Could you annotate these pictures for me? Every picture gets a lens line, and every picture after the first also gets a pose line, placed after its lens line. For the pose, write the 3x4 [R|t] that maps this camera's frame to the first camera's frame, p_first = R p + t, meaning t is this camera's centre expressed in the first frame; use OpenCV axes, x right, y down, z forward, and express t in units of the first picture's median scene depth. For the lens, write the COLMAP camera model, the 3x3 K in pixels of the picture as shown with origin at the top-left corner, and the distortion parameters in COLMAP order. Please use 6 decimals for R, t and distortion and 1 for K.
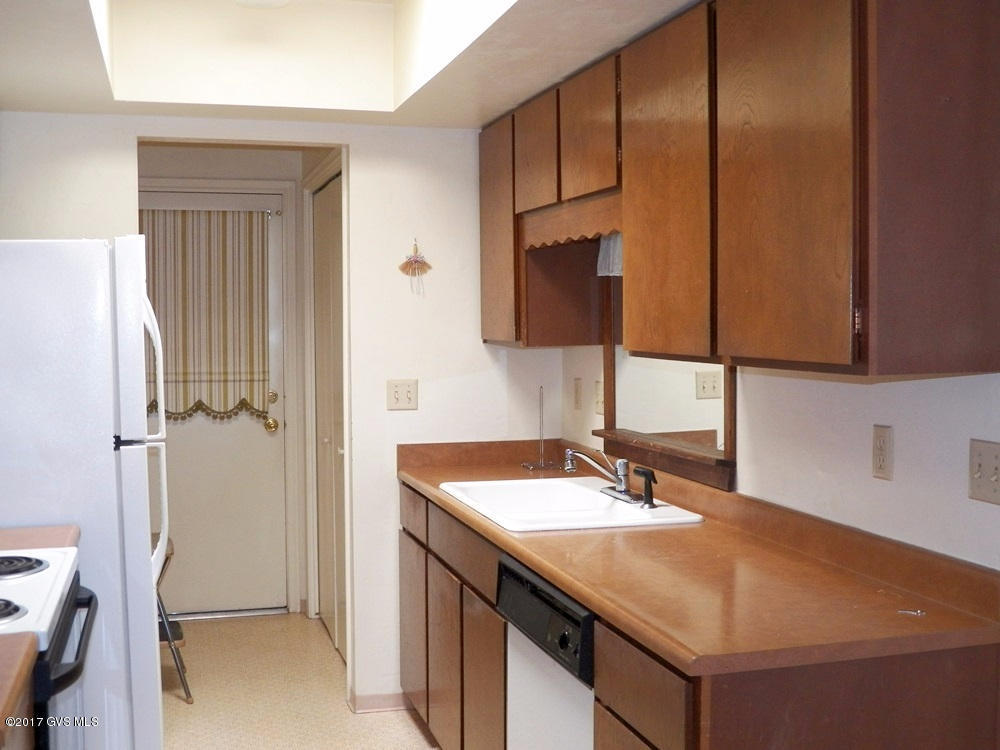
lens RADIAL K [[1190.6, 0, 500.0], [0, 1190.6, 375.0], [0, 0, 1]] dist [-0.047268, 0.009902]
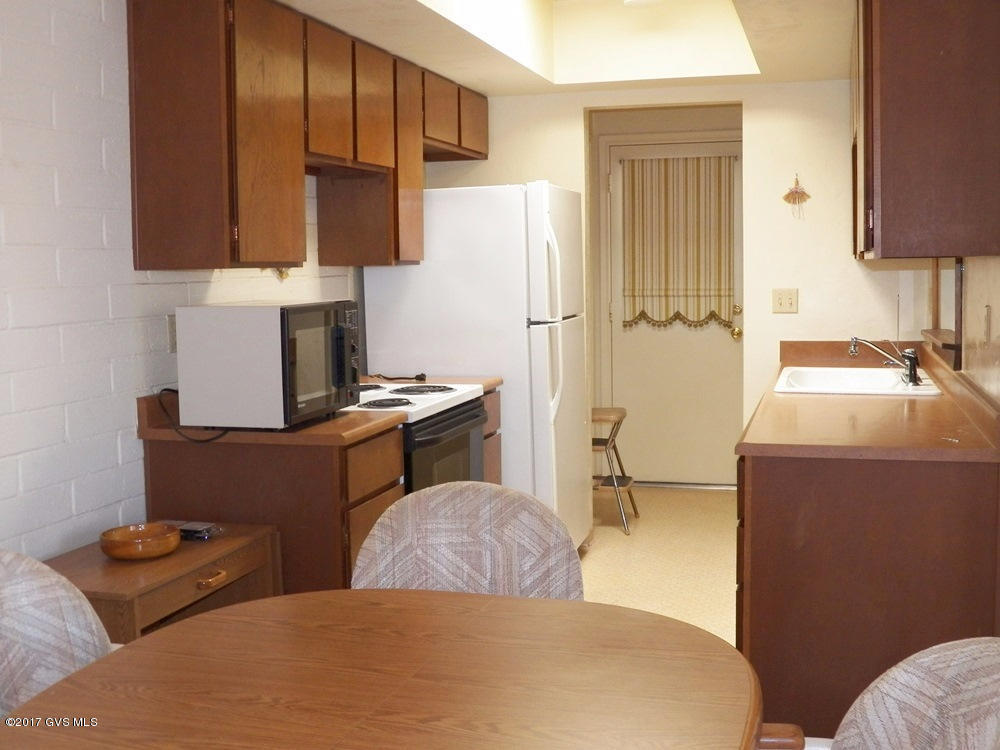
lens RADIAL K [[1190.6, 0, 500.0], [0, 1190.6, 375.0], [0, 0, 1]] dist [-0.047268, 0.009902]
pose [[0.851892, 0.039411, -0.522232, 0.242828], [-0.014661, 0.998568, 0.051442, 0.026603], [0.523512, -0.036166, 0.851251, -0.161914]]
